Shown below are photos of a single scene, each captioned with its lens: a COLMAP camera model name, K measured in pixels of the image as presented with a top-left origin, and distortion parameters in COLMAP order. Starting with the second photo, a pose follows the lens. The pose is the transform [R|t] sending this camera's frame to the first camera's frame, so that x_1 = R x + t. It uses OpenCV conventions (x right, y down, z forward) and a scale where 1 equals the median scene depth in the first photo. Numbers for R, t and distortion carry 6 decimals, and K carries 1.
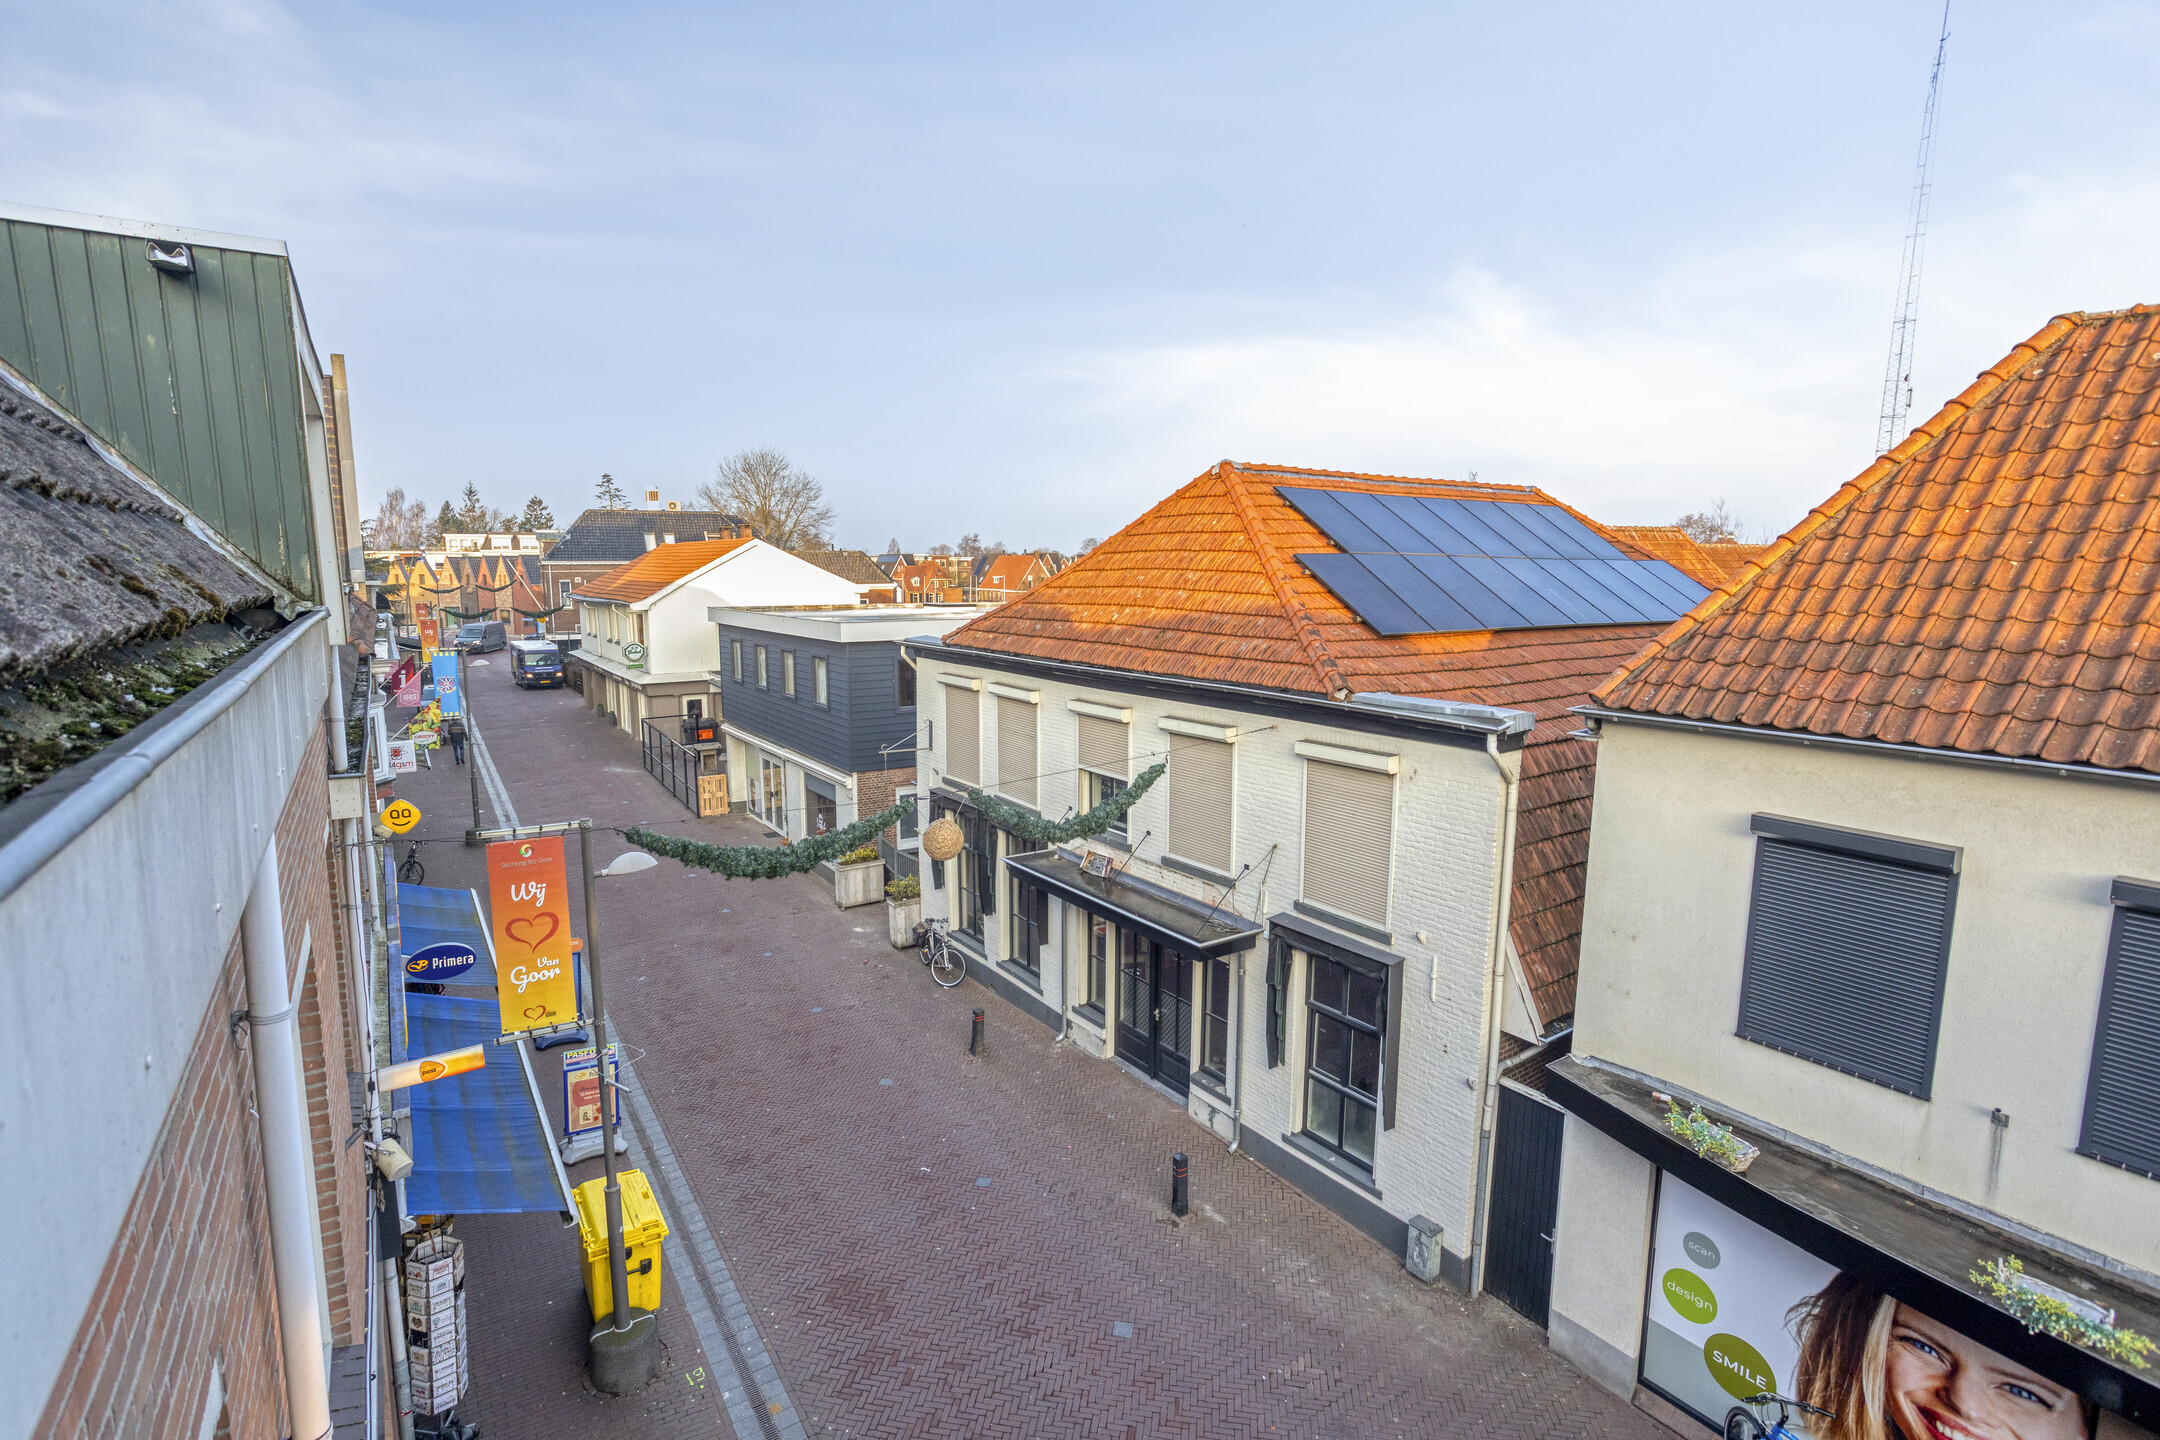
lens RADIAL K [[1063.4, 0, 990.5], [0, 1063.4, 671.6], [0, 0, 1]] dist [-0.035013, 0.020934]
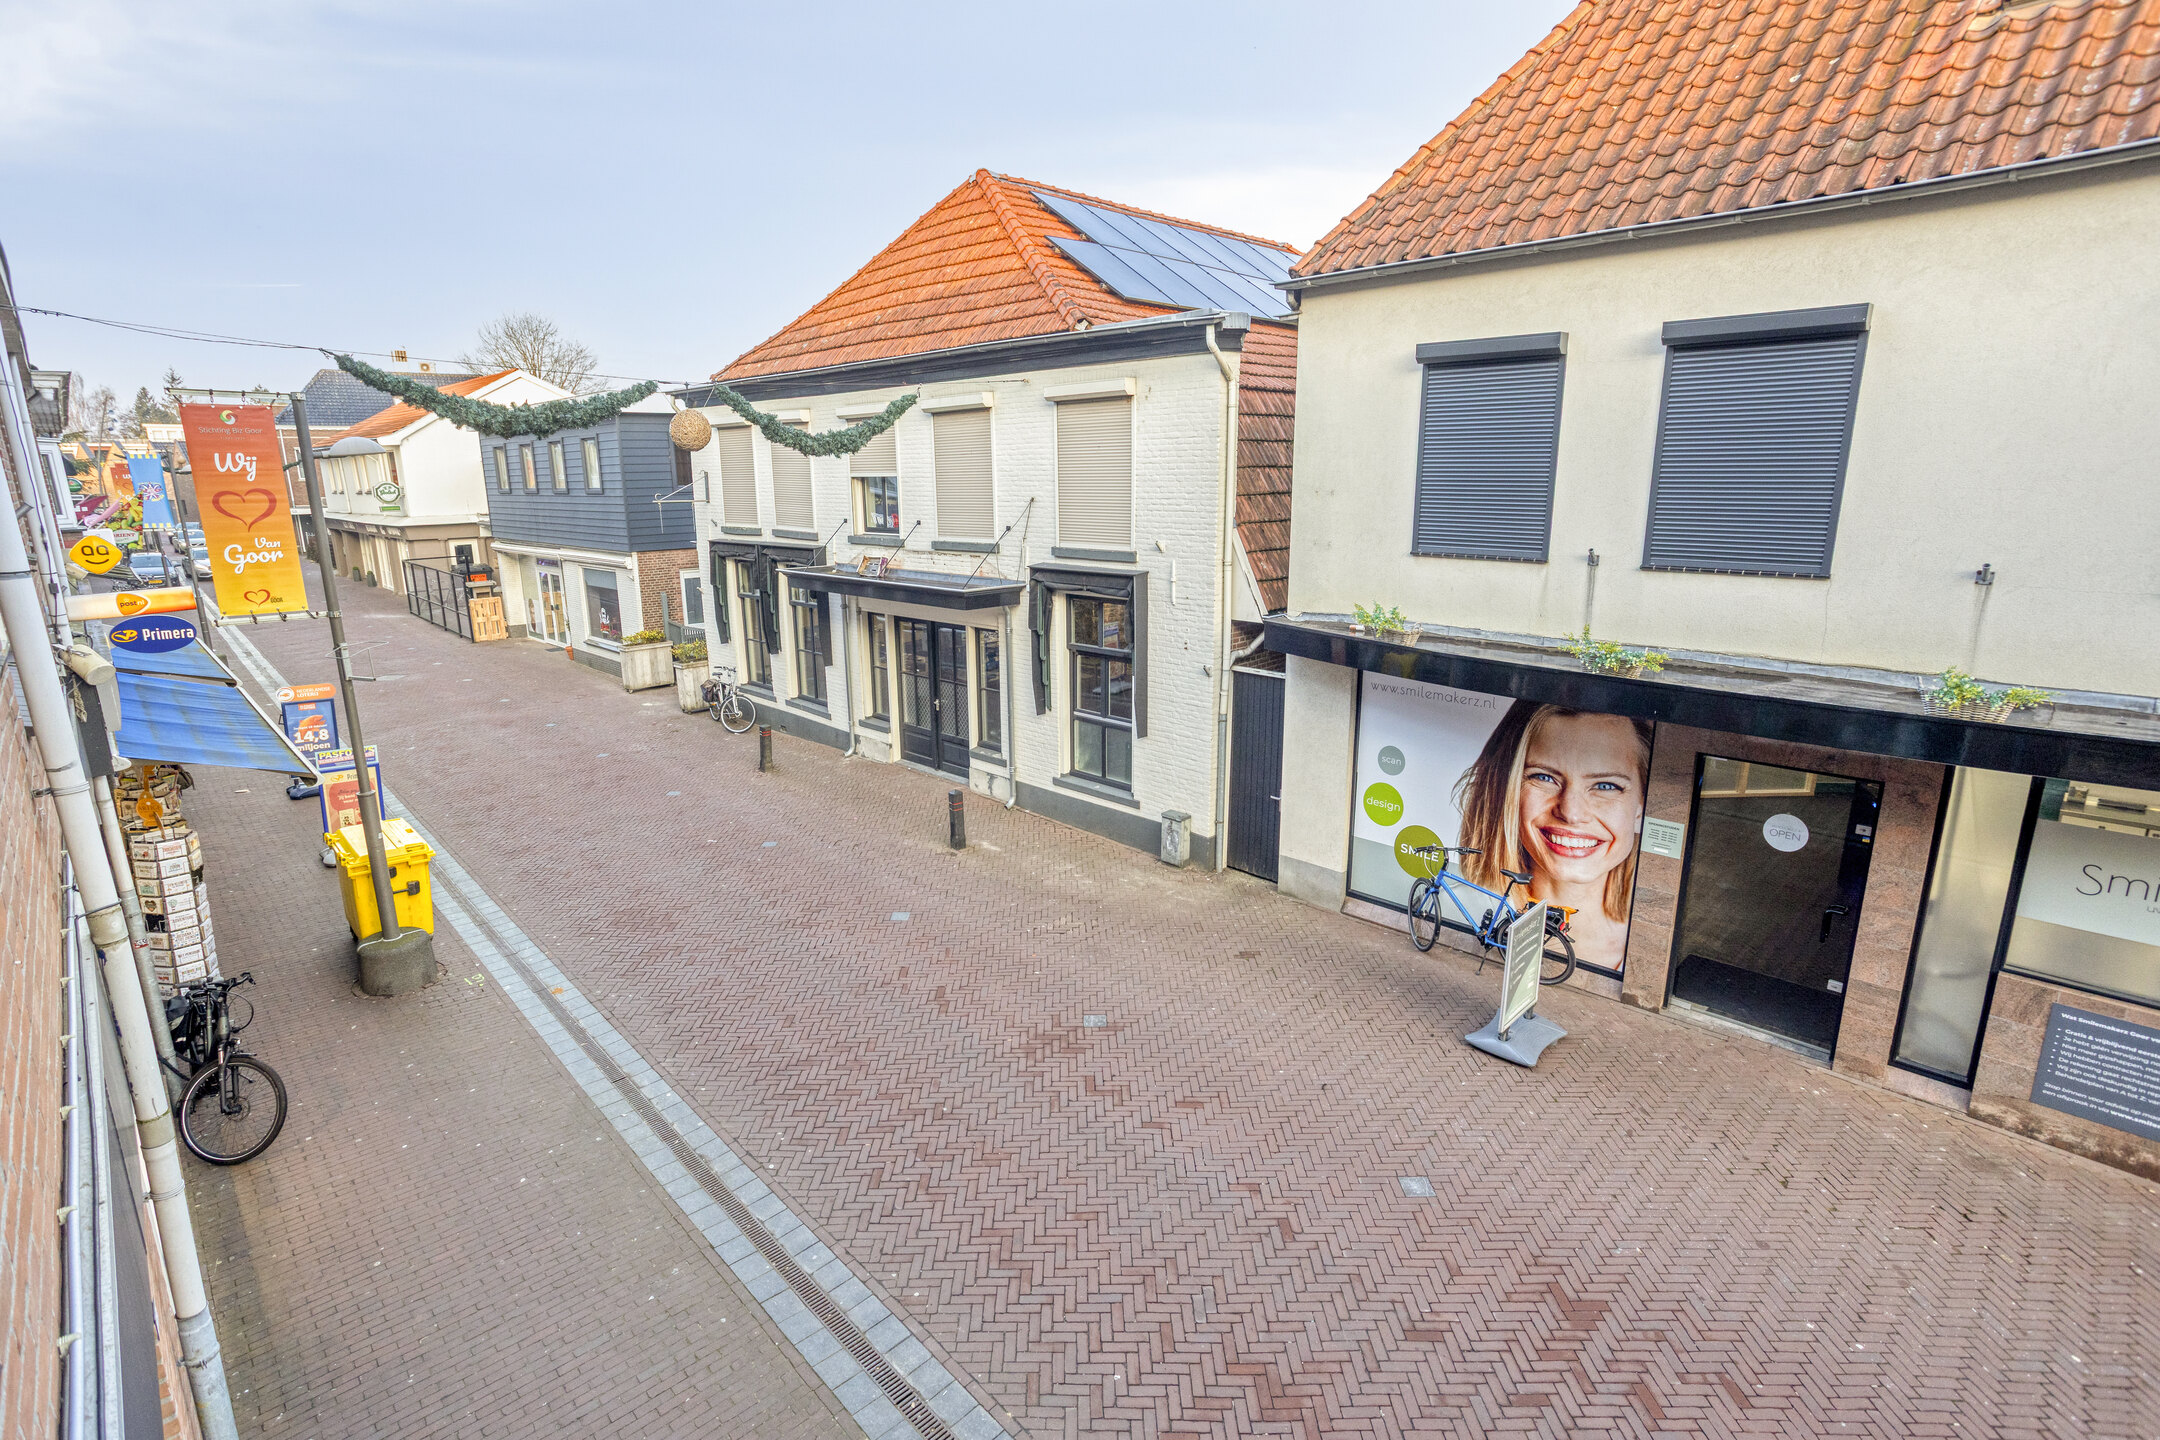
lens RADIAL K [[1082.3, 0, 1007.2], [0, 1082.3, 708.7], [0, 0, 1]] dist [-0.031479, 0.015804]
pose [[0.982711, -0.059874, 0.175198, 0.049164], [0.043808, 0.994591, 0.094176, 0.298716], [-0.179890, -0.084872, 0.980019, -0.065783]]
